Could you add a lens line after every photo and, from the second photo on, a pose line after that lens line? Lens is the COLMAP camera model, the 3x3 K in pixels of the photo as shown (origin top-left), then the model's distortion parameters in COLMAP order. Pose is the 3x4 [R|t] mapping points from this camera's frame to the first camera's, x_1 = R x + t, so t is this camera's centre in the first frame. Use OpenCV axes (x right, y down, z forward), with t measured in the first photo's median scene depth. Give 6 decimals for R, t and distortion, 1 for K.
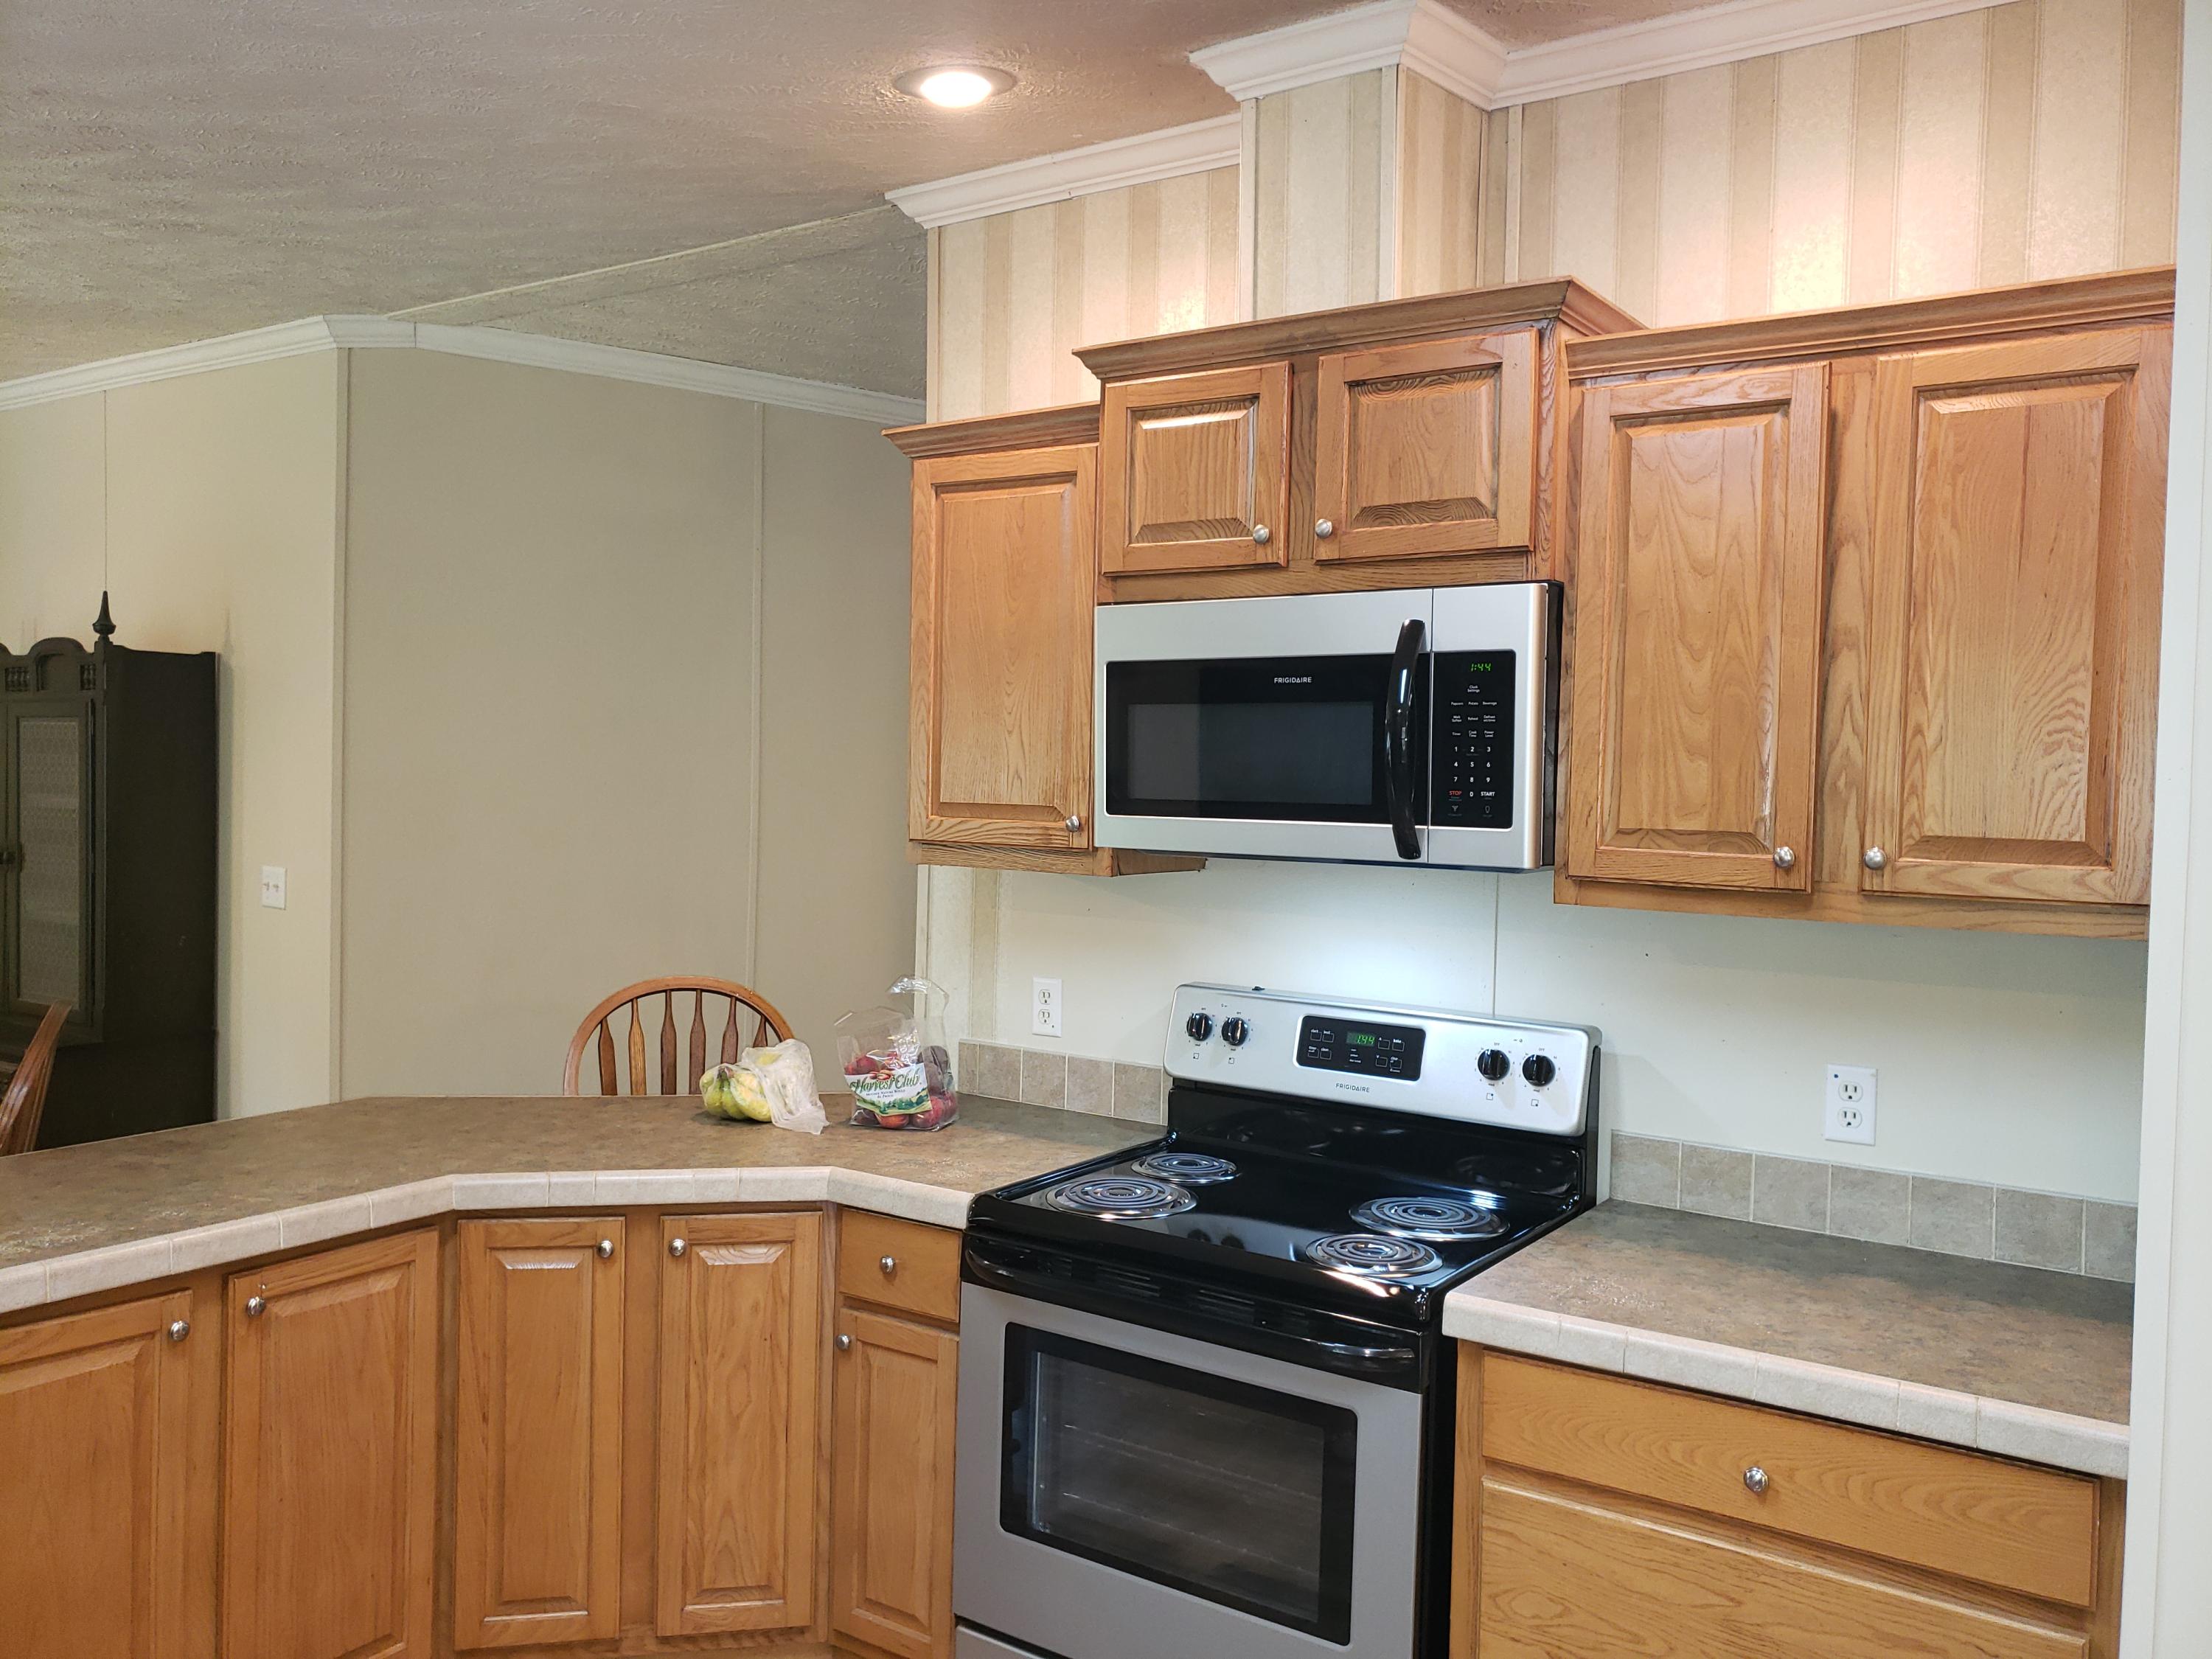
lens RADIAL K [[1734.8, 0, 1121.0], [0, 1734.8, 829.6], [0, 0, 1]] dist [0.059447, -0.035731]
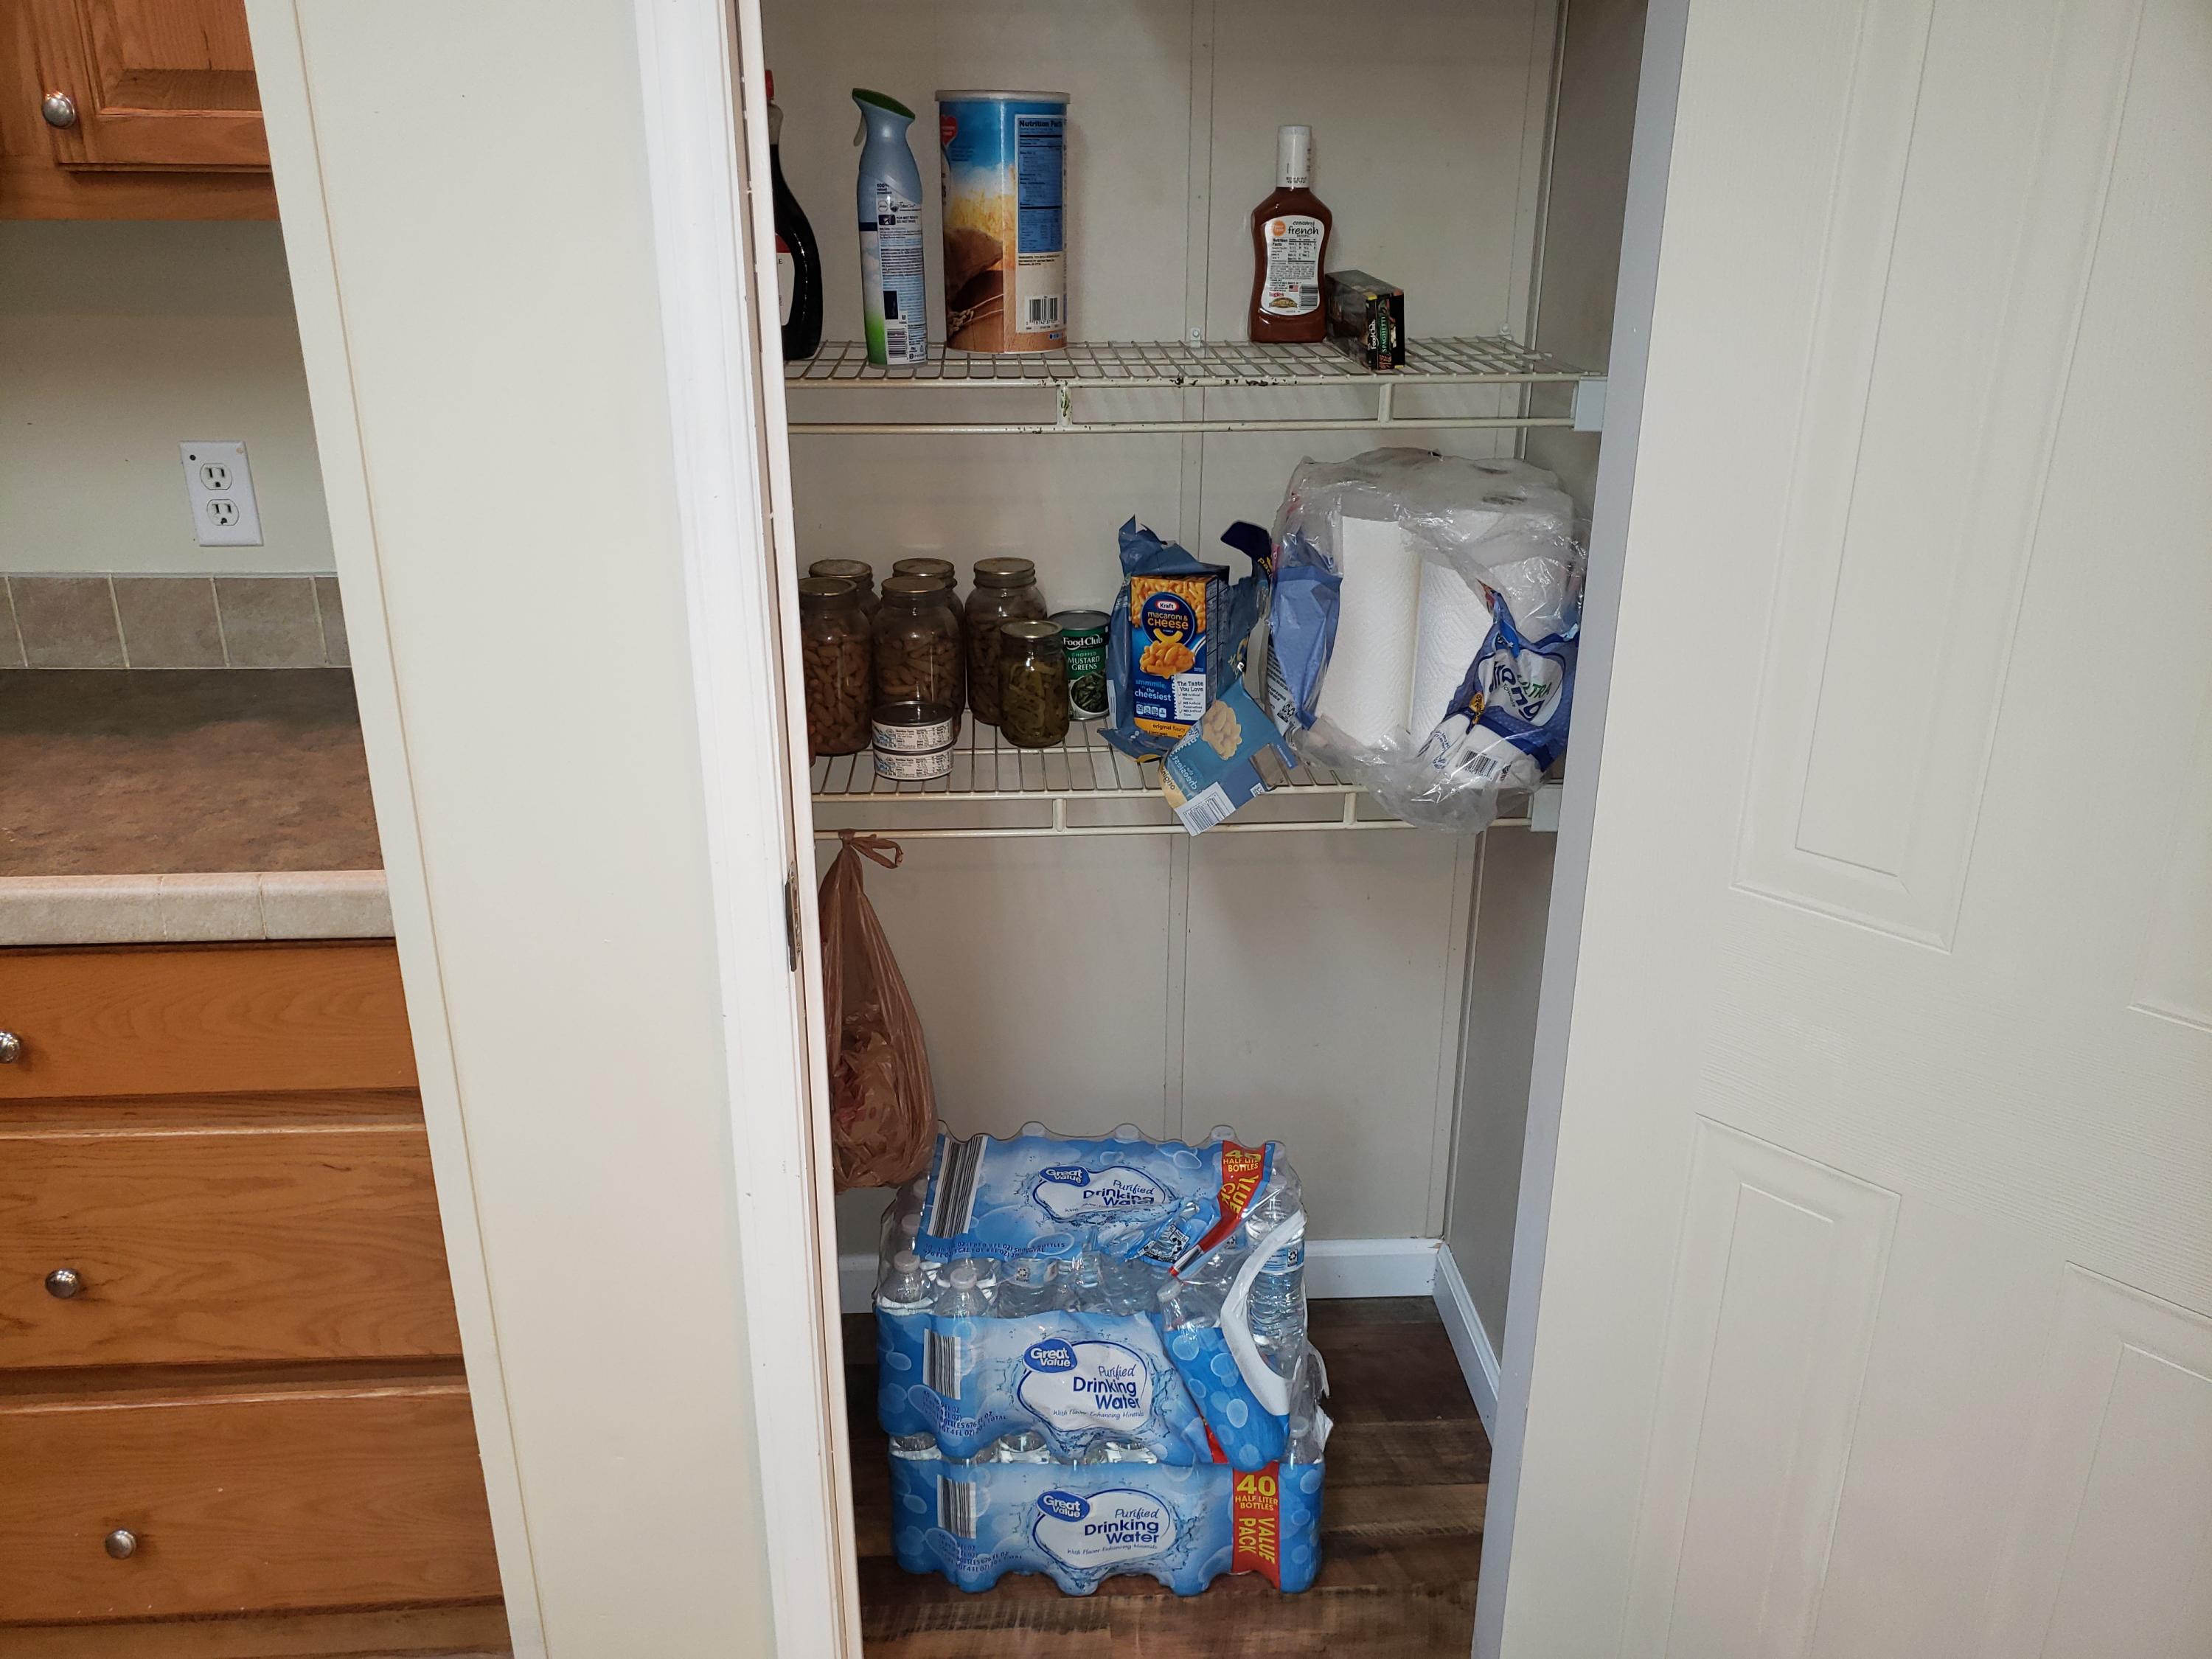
lens RADIAL K [[1734.8, 0, 1120.8], [0, 1734.8, 843.7], [0, 0, 1]] dist [0.059447, -0.035731]
pose [[0.795550, -0.237523, 0.557389, 0.284019], [0.033463, 0.935776, 0.351004, 0.048911], [-0.604963, -0.260590, 0.752405, 0.178359]]
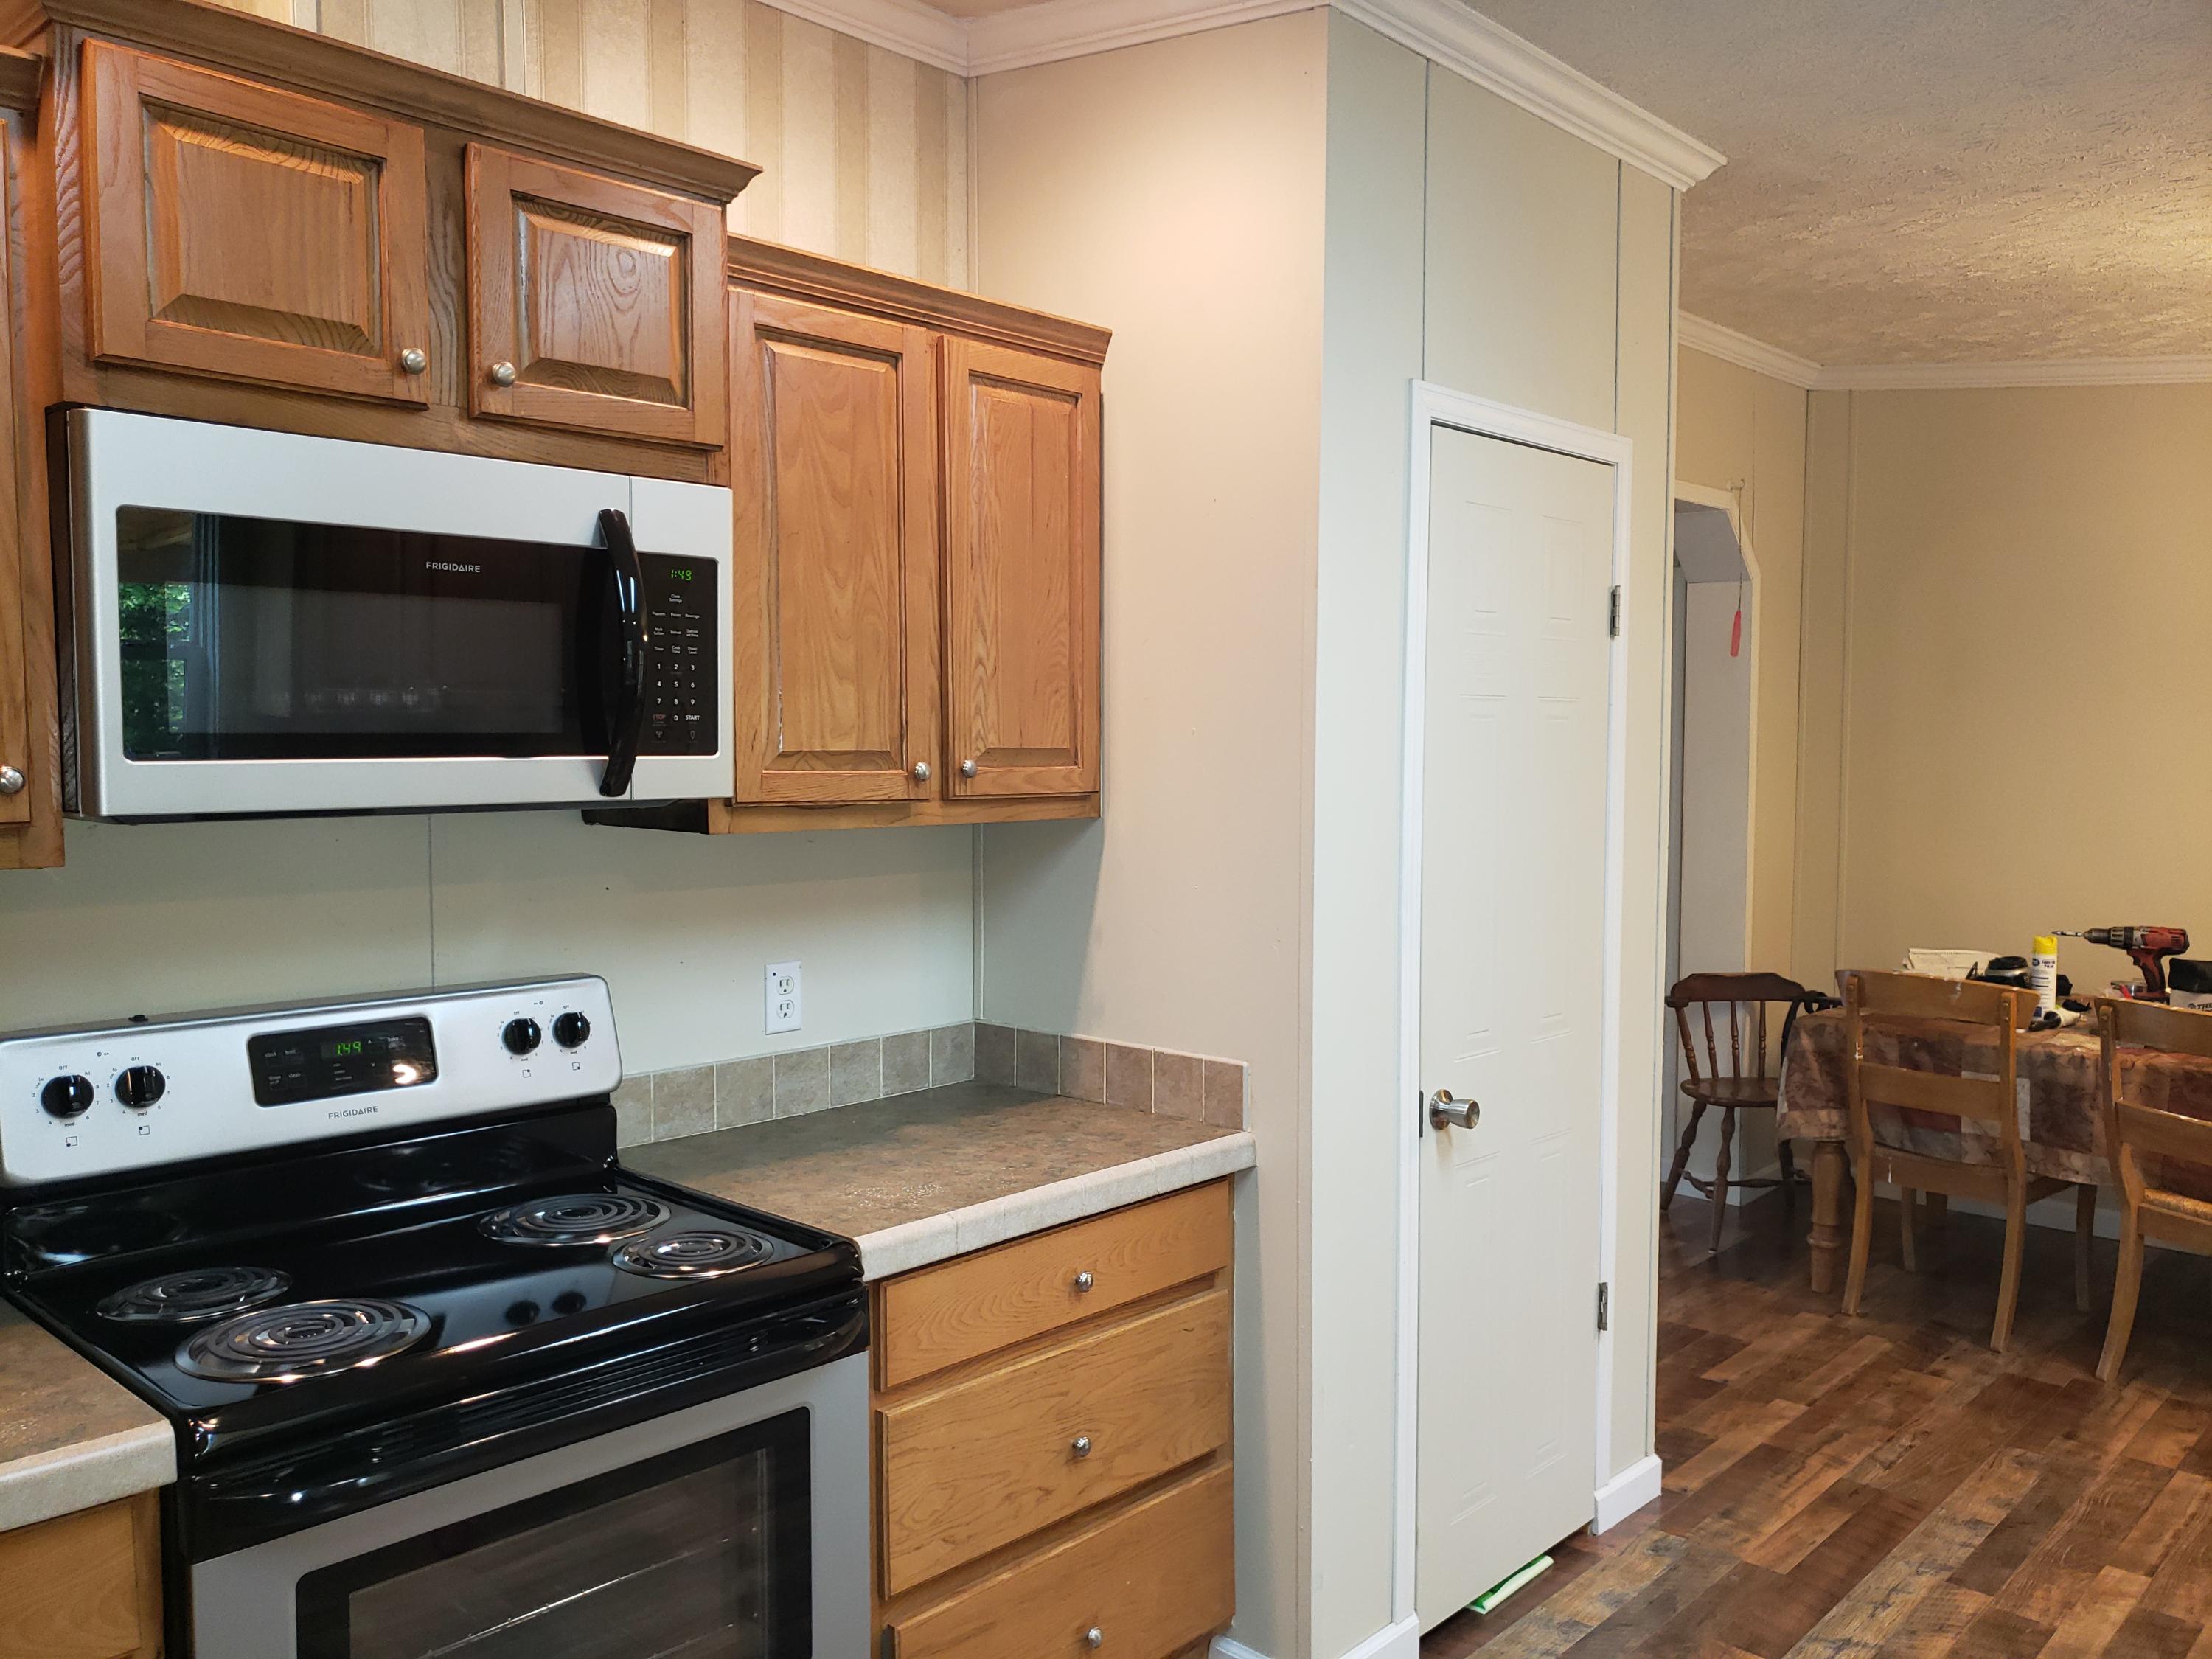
lens RADIAL K [[1734.8, 0, 1106.4], [0, 1734.8, 842.3], [0, 0, 1]] dist [0.059447, -0.035731]
pose [[0.152838, -0.077699, 0.985192, -0.663755], [0.035636, 0.996689, 0.073077, -0.014700], [-0.987609, 0.023939, 0.155100, 0.662802]]
